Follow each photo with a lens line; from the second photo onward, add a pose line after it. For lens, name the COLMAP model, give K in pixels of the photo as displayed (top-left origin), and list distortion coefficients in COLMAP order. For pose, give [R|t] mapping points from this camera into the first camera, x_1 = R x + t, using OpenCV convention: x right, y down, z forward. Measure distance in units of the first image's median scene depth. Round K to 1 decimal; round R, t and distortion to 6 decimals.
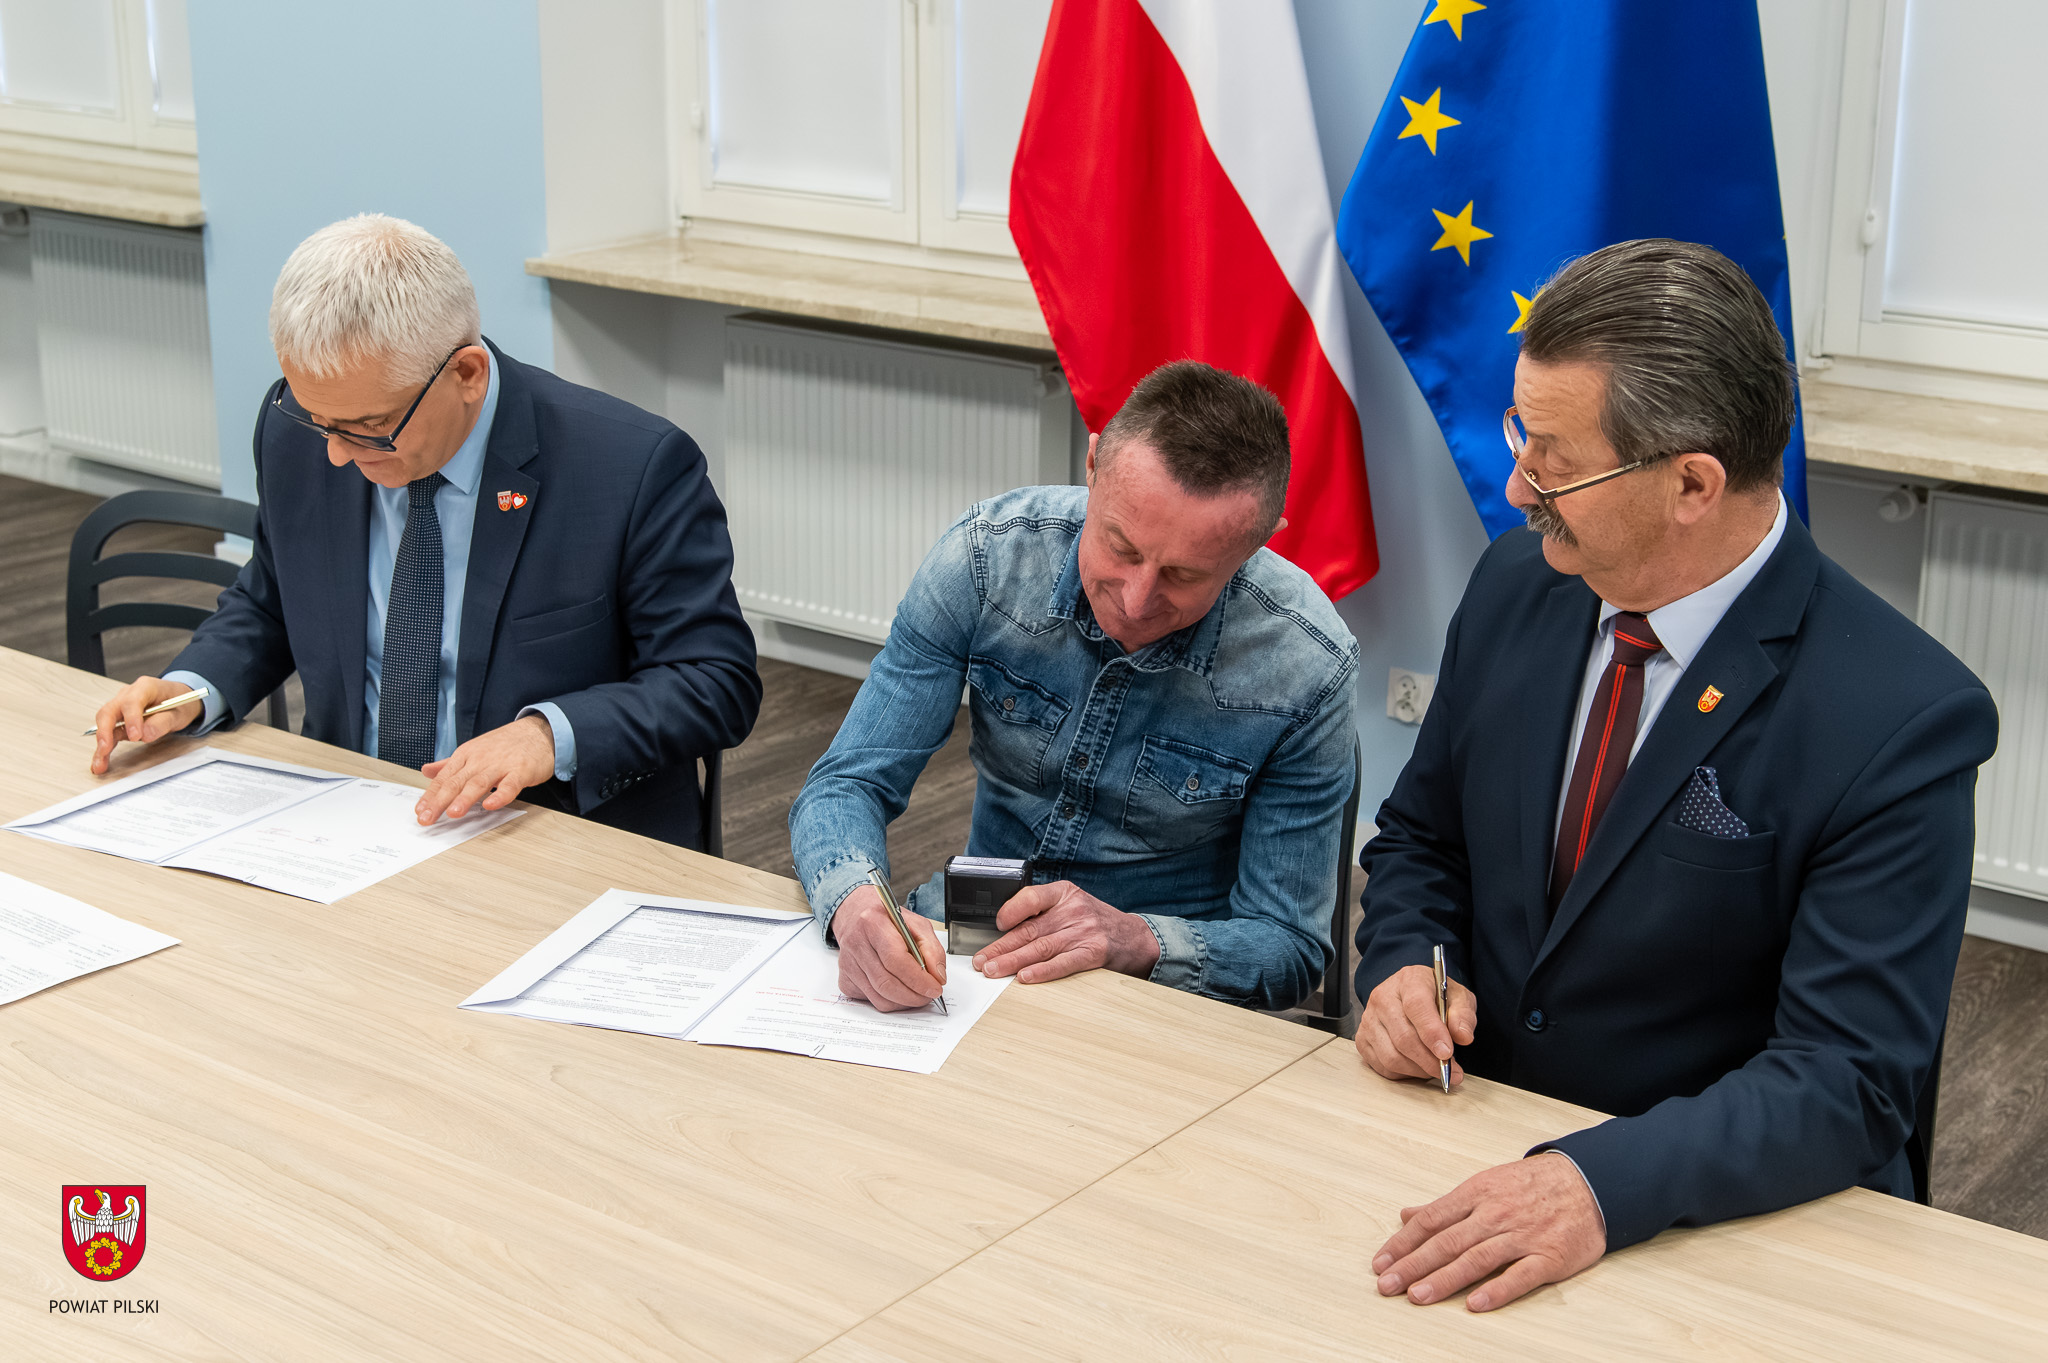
lens RADIAL K [[2871.6, 0, 1024.0], [0, 2871.6, 681.5], [0, 0, 1]] dist [-0.017989, 0.000439]
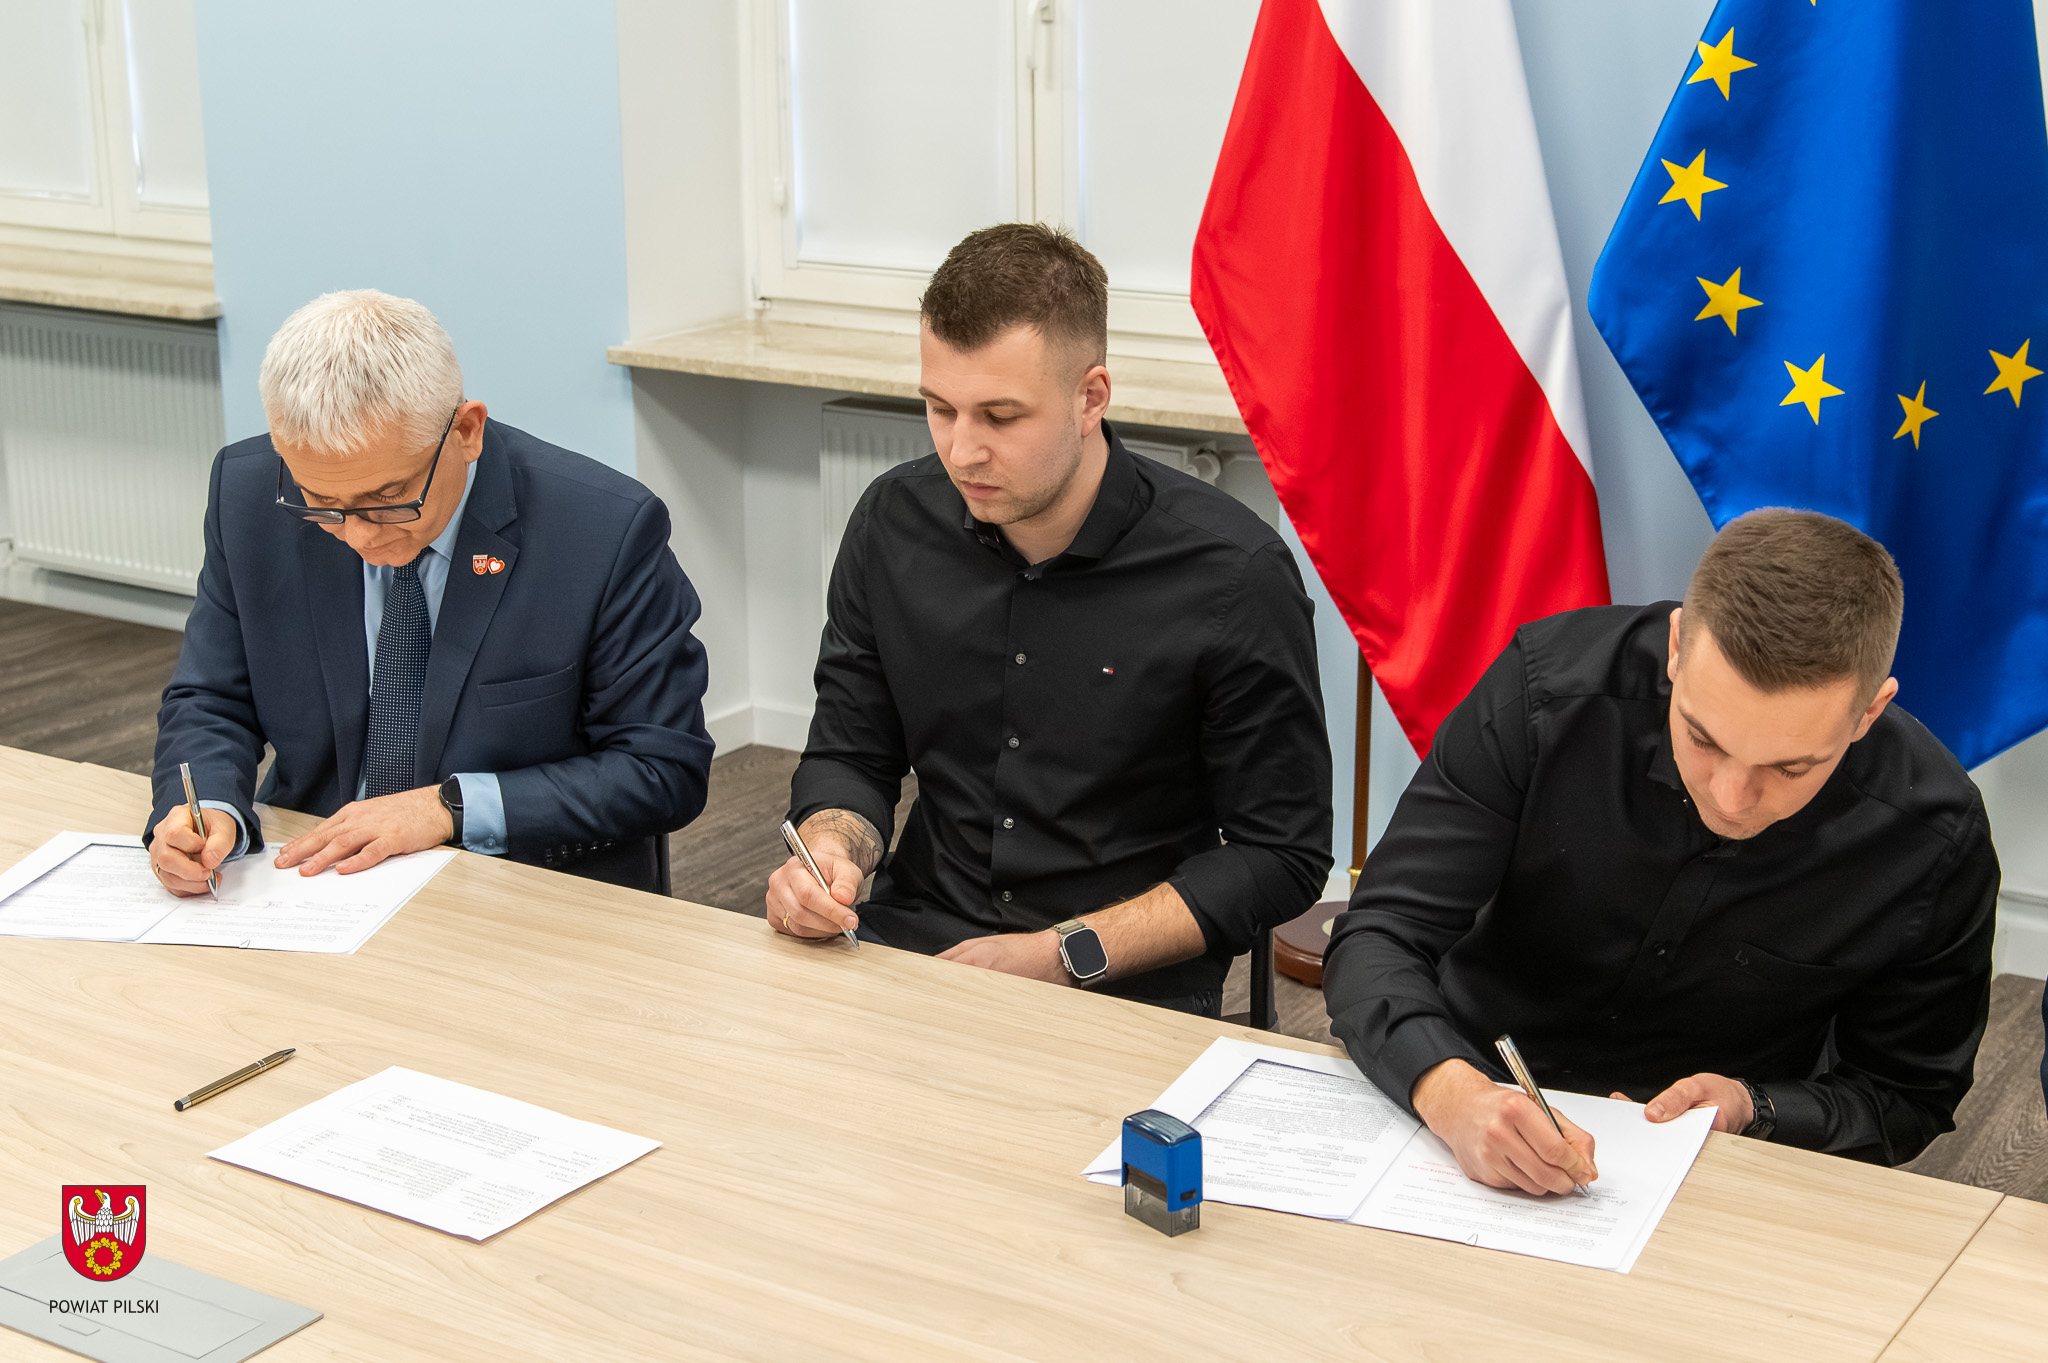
lens RADIAL K [[2971.5, 0, 1087.1], [0, 2971.5, 630.9], [0, 0, 1]] dist [0.022792, -0.146067]
pose [[0.996250, -0.032634, 0.080126, -0.126450], [0.035937, 0.998548, -0.040132, -0.014061], [-0.078700, 0.042861, 0.995977, 0.037723]]
